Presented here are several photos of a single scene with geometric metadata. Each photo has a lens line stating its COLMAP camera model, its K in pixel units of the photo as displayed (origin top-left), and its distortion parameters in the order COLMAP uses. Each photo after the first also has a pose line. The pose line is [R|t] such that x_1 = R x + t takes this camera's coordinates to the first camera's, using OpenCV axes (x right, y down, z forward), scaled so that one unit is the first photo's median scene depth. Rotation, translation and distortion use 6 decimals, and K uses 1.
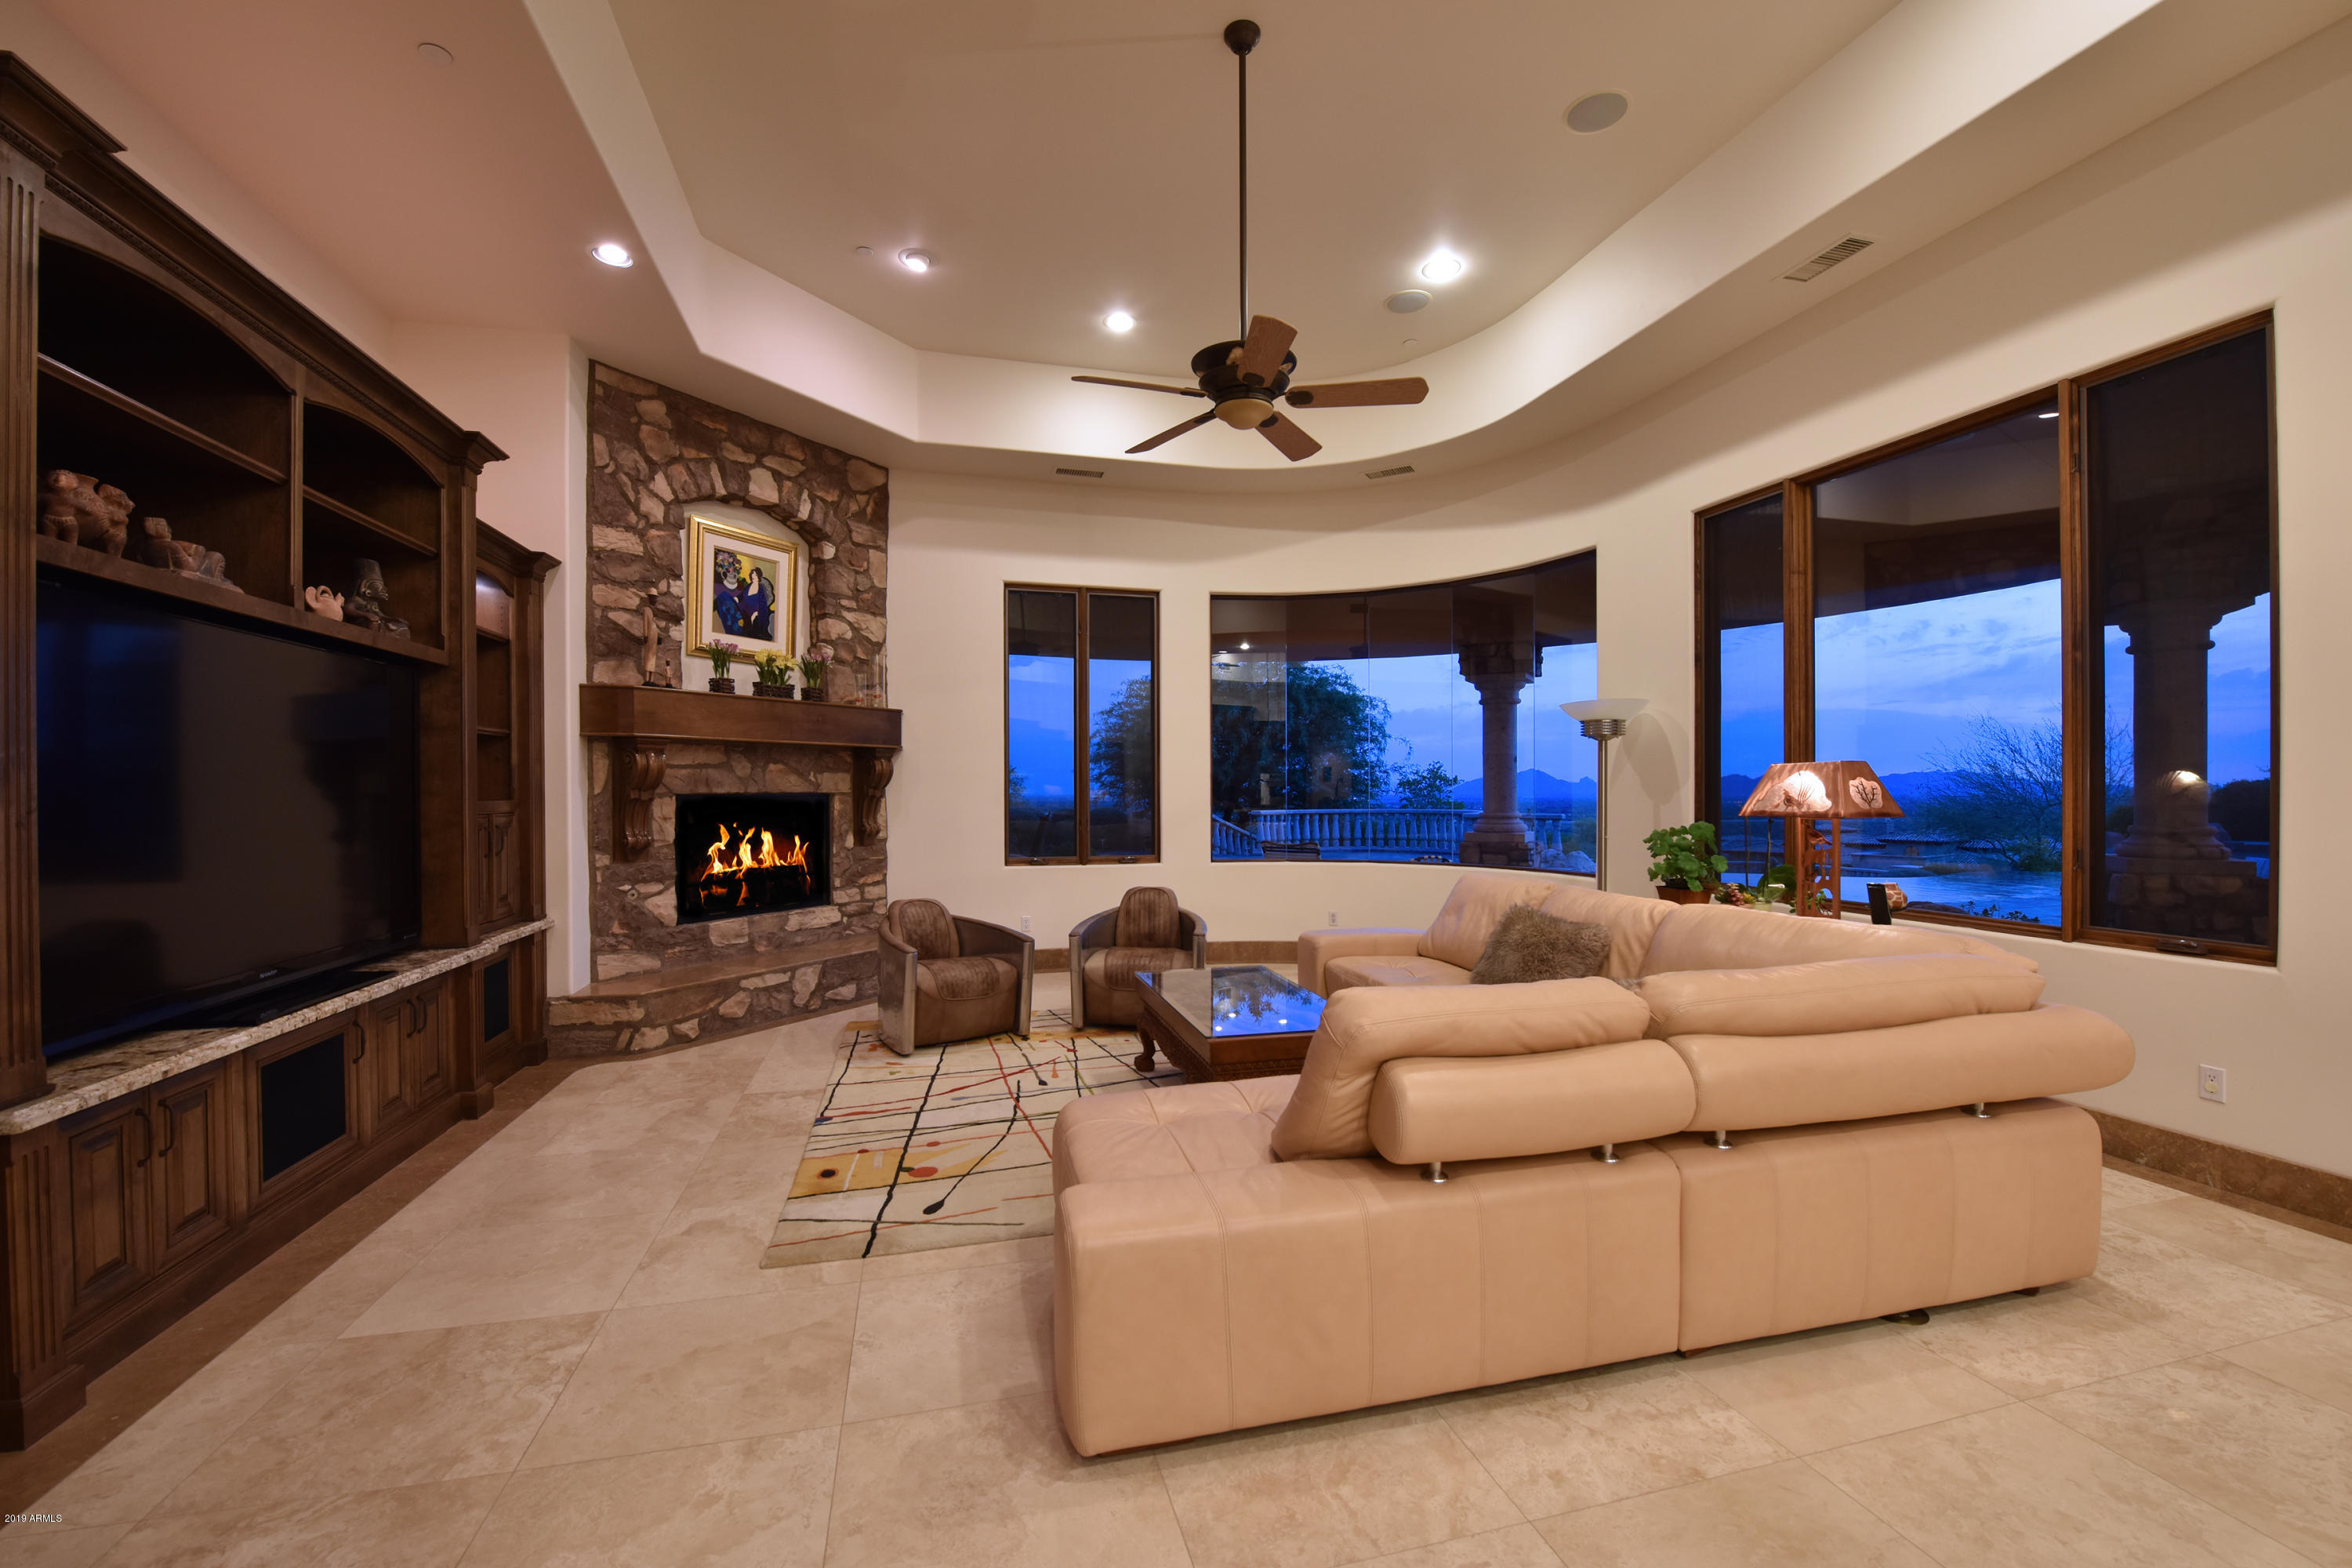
lens RADIAL K [[958.6, 0, 1164.4], [0, 958.6, 793.0], [0, 0, 1]] dist [-0.010639, -0.003400]
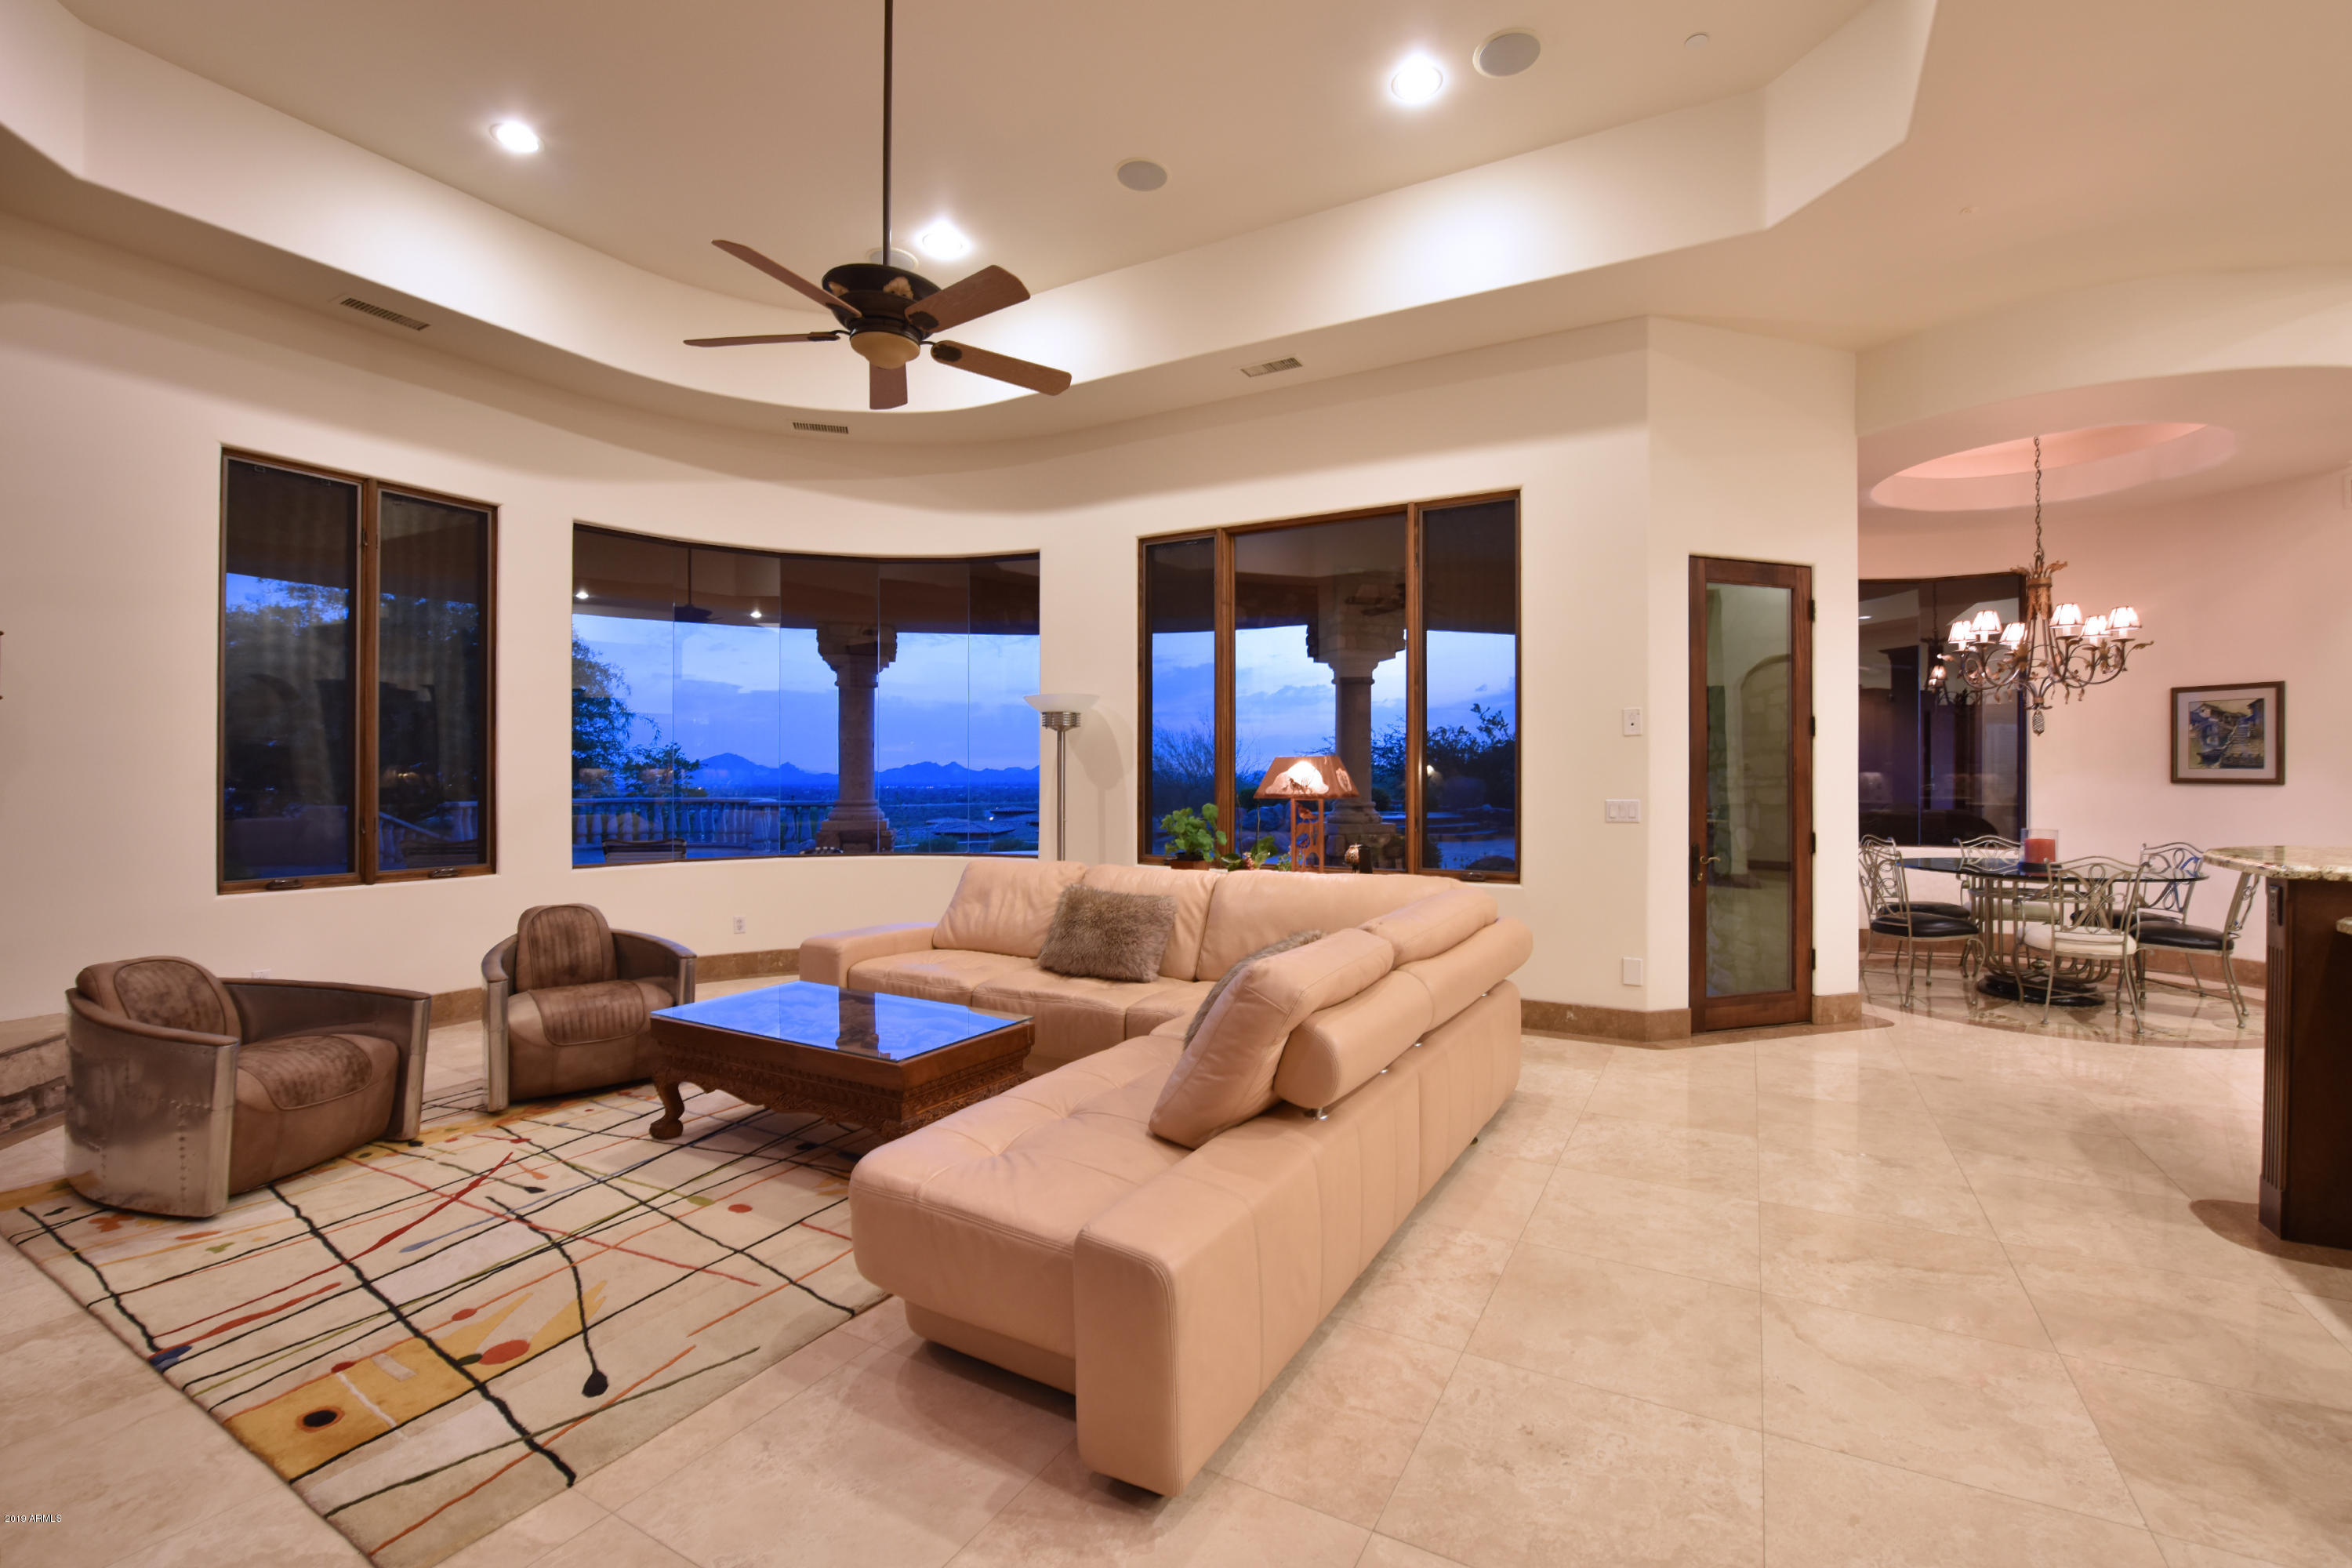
lens RADIAL K [[994.8, 0, 1214.3], [0, 994.8, 772.2], [0, 0, 1]] dist [-0.003093, -0.008030]
pose [[0.677613, 0.005404, 0.735399, -0.272230], [-0.000538, 0.999976, -0.006852, -0.000670], [-0.735419, 0.004247, 0.677600, 0.111728]]
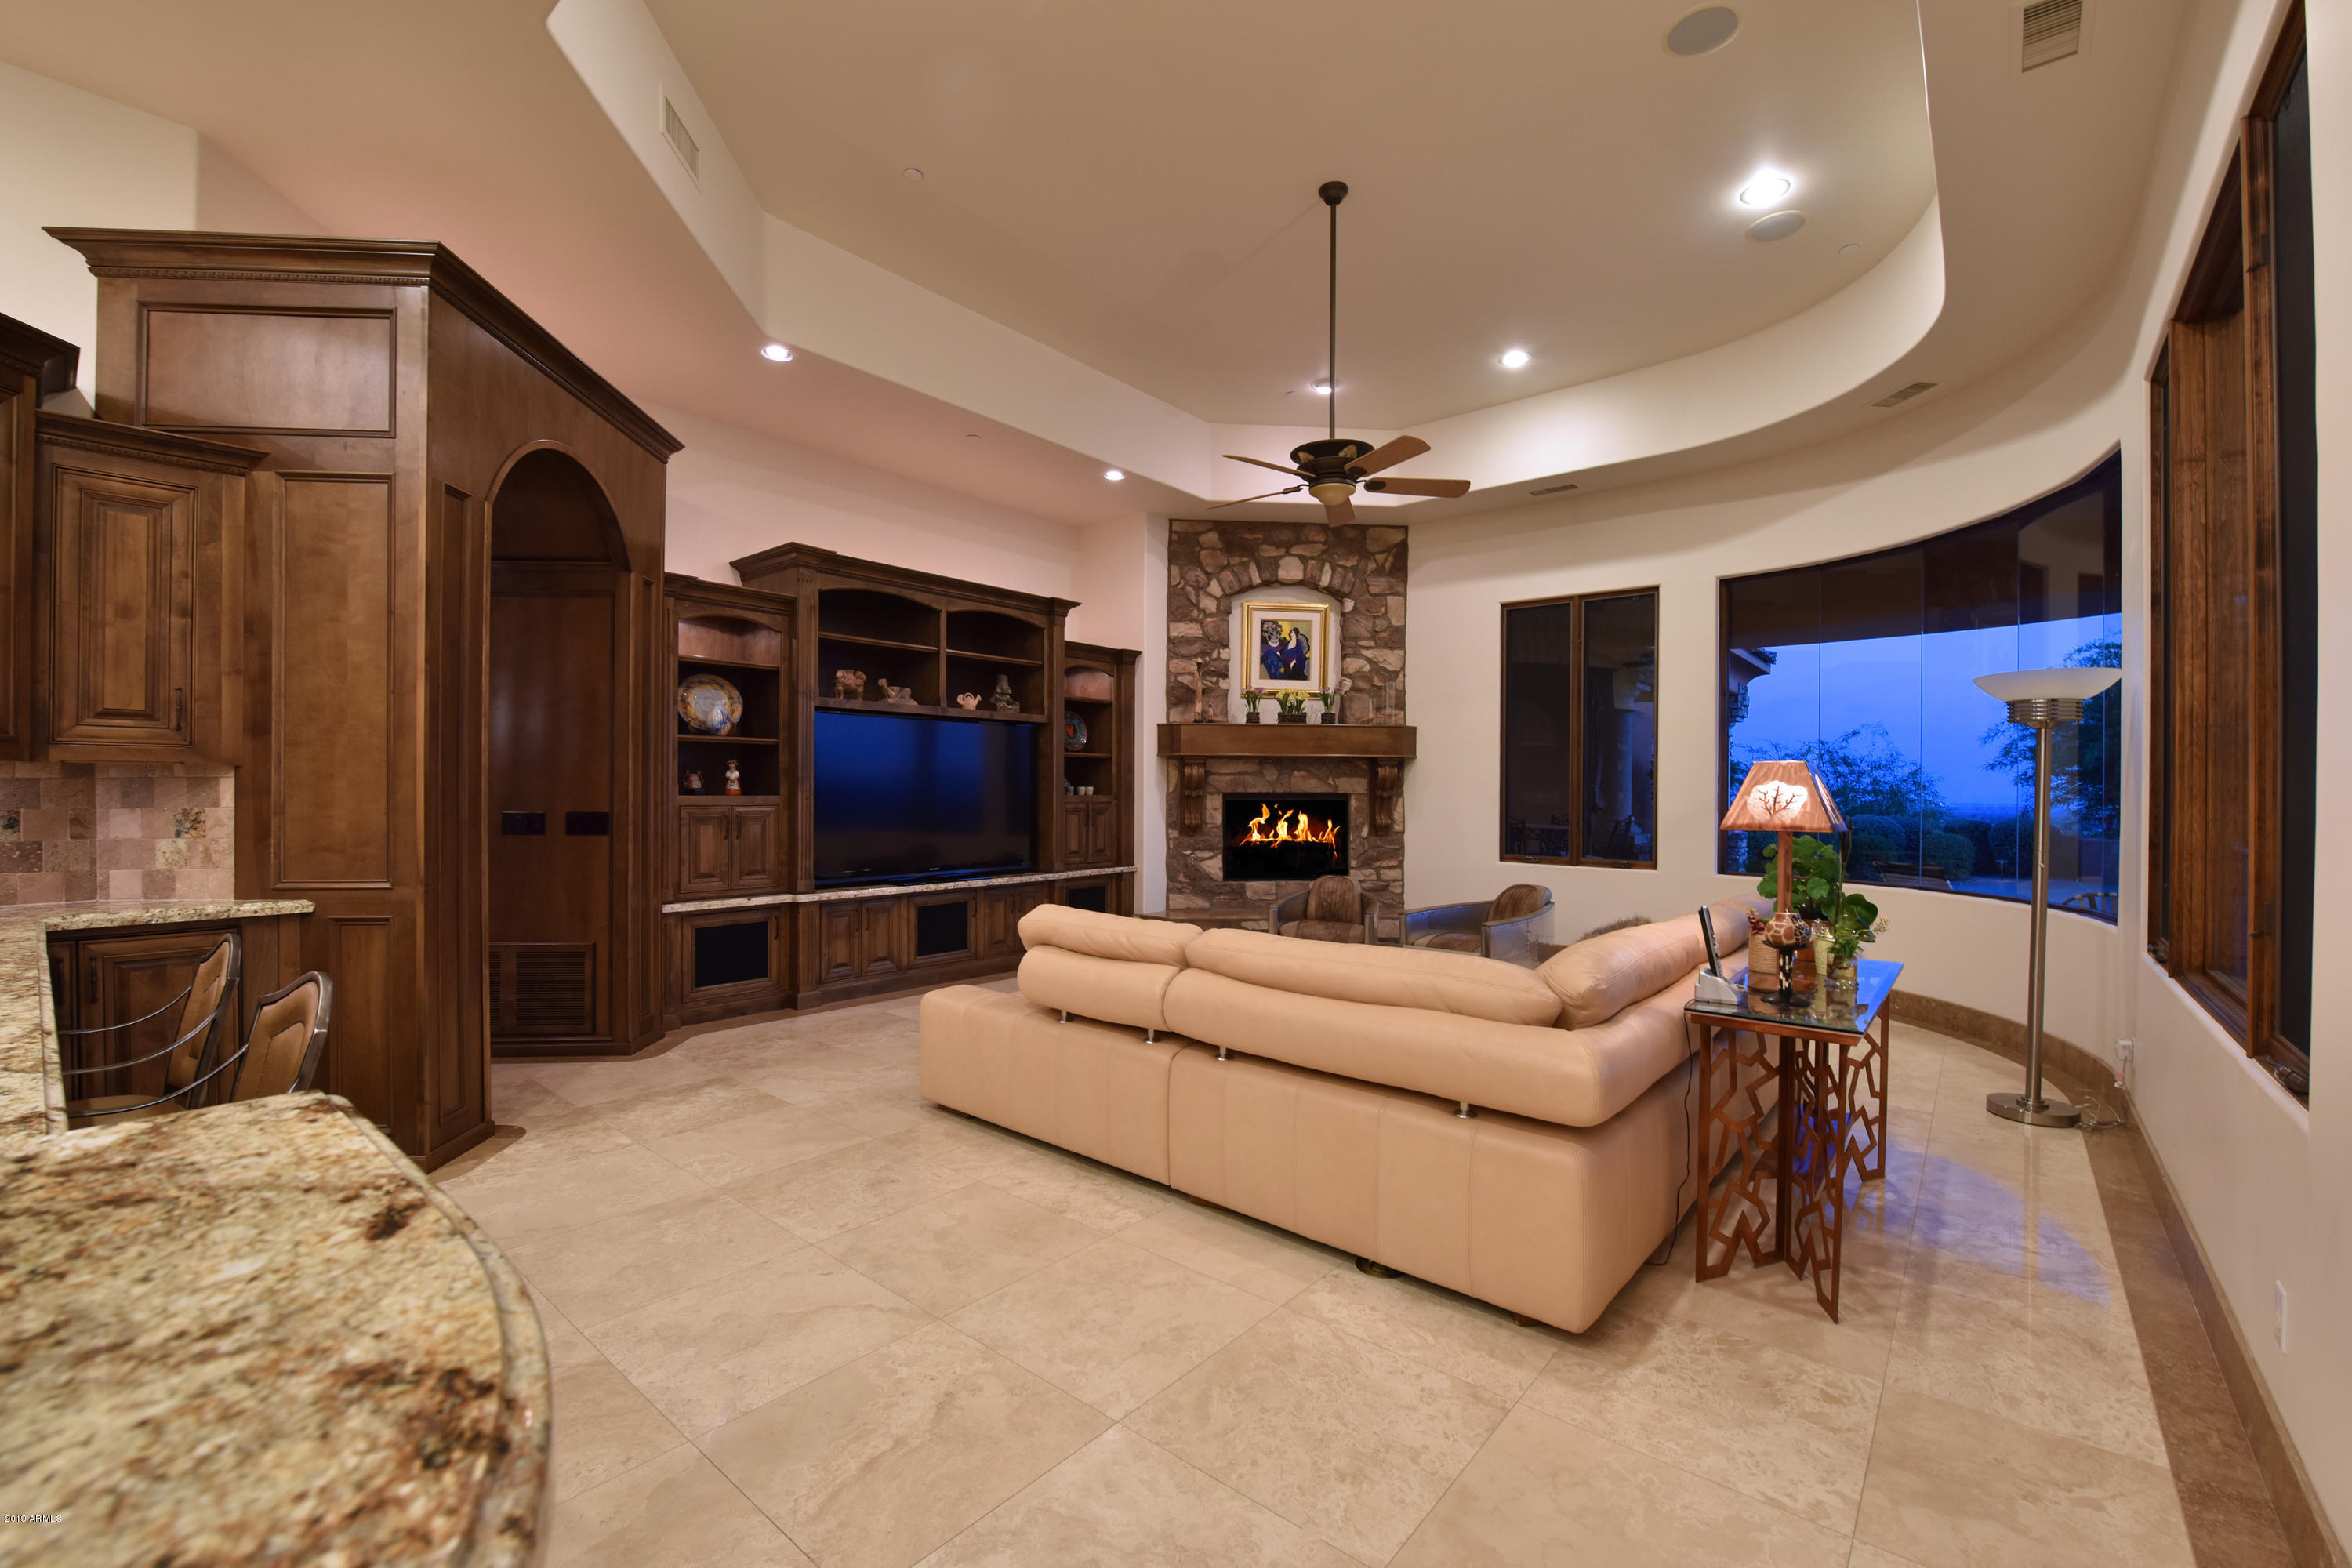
lens RADIAL K [[958.6, 0, 1164.4], [0, 958.6, 793.0], [0, 0, 1]] dist [-0.010639, -0.003400]
pose [[0.578035, 0.008518, -0.815968, 0.698502], [-0.010665, 0.999939, 0.002883, -0.001852], [0.815943, 0.007036, 0.578090, 0.067922]]
